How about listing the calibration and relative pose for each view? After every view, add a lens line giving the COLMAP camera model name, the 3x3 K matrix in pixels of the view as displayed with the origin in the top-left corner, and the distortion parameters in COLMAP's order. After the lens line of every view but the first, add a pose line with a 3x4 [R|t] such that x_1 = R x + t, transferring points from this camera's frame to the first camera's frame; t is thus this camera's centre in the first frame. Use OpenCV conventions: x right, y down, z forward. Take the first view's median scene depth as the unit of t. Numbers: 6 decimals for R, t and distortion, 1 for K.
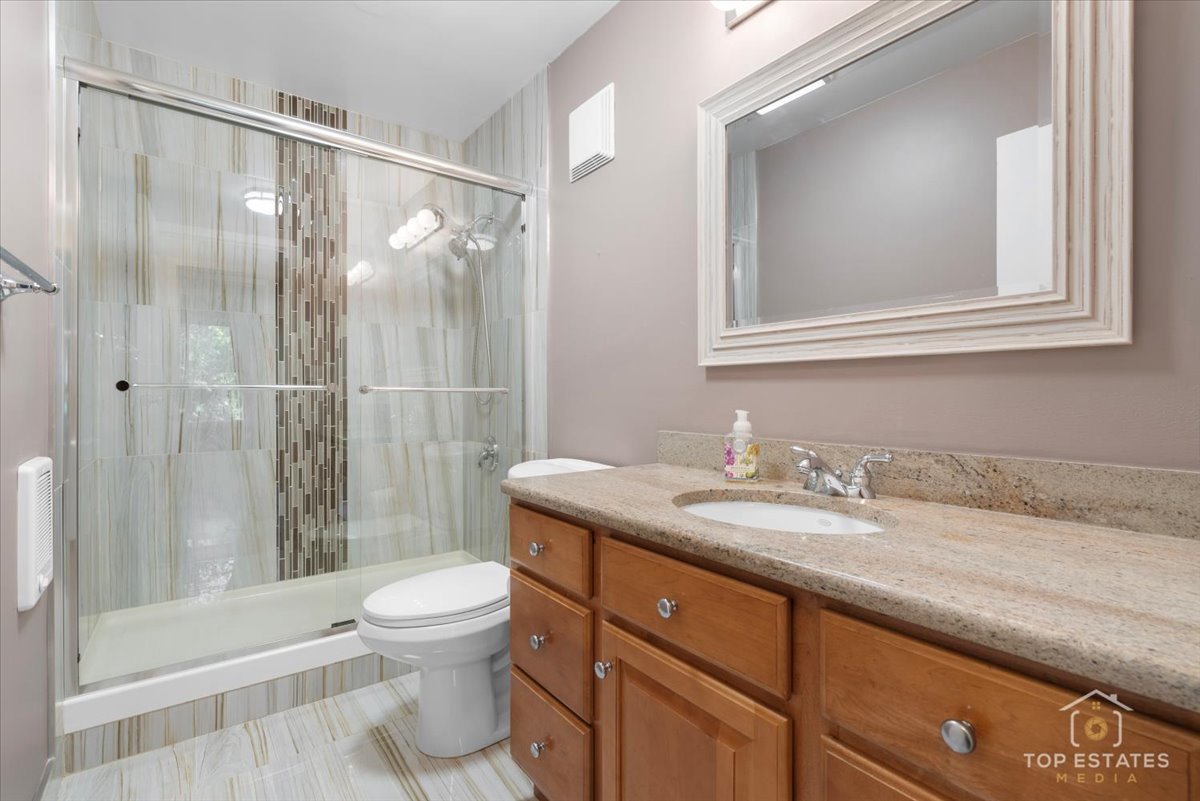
lens RADIAL K [[542.4, 0, 599.0], [0, 542.4, 399.3], [0, 0, 1]] dist [-0.006896, 0.002580]
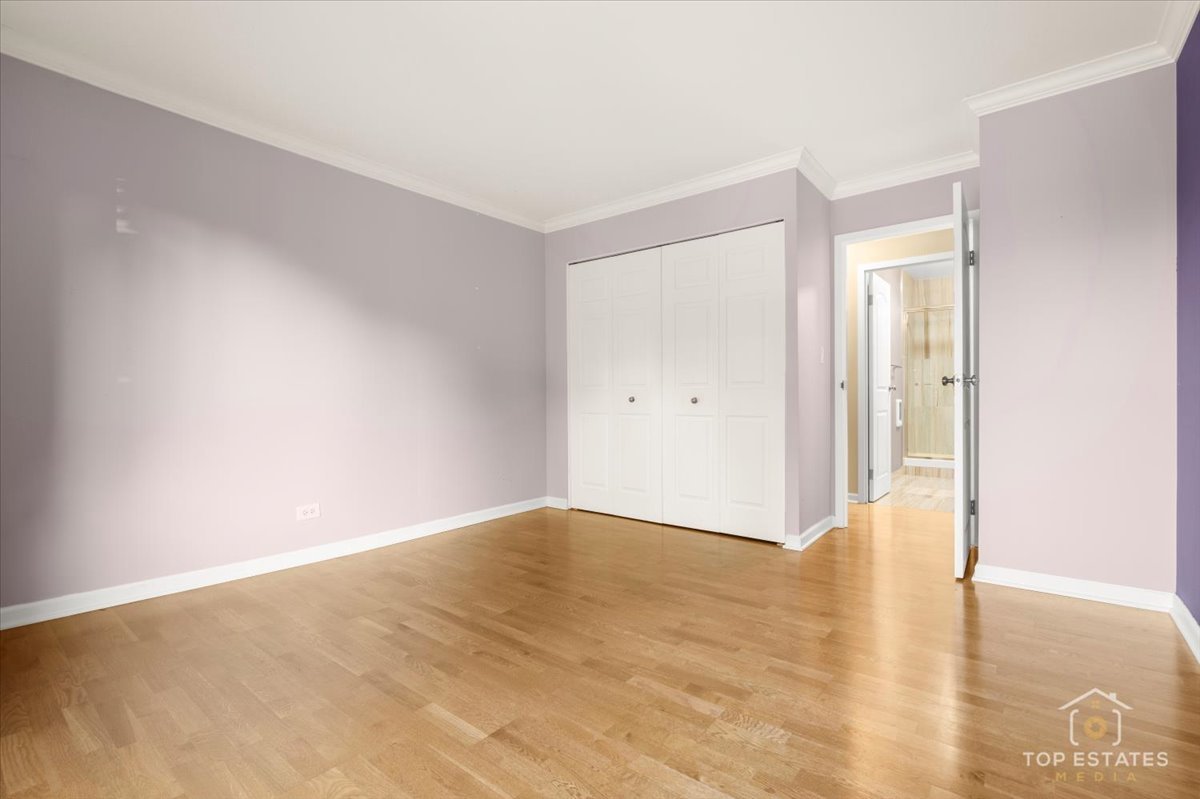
lens RADIAL K [[542.4, 0, 599.3], [0, 542.4, 398.5], [0, 0, 1]] dist [-0.006896, 0.002580]
pose [[0.246854, 0.003225, -0.969047, 2.324472], [-0.002683, 0.999993, 0.002645, 0.074416], [0.969049, 0.001947, 0.246861, -2.178080]]
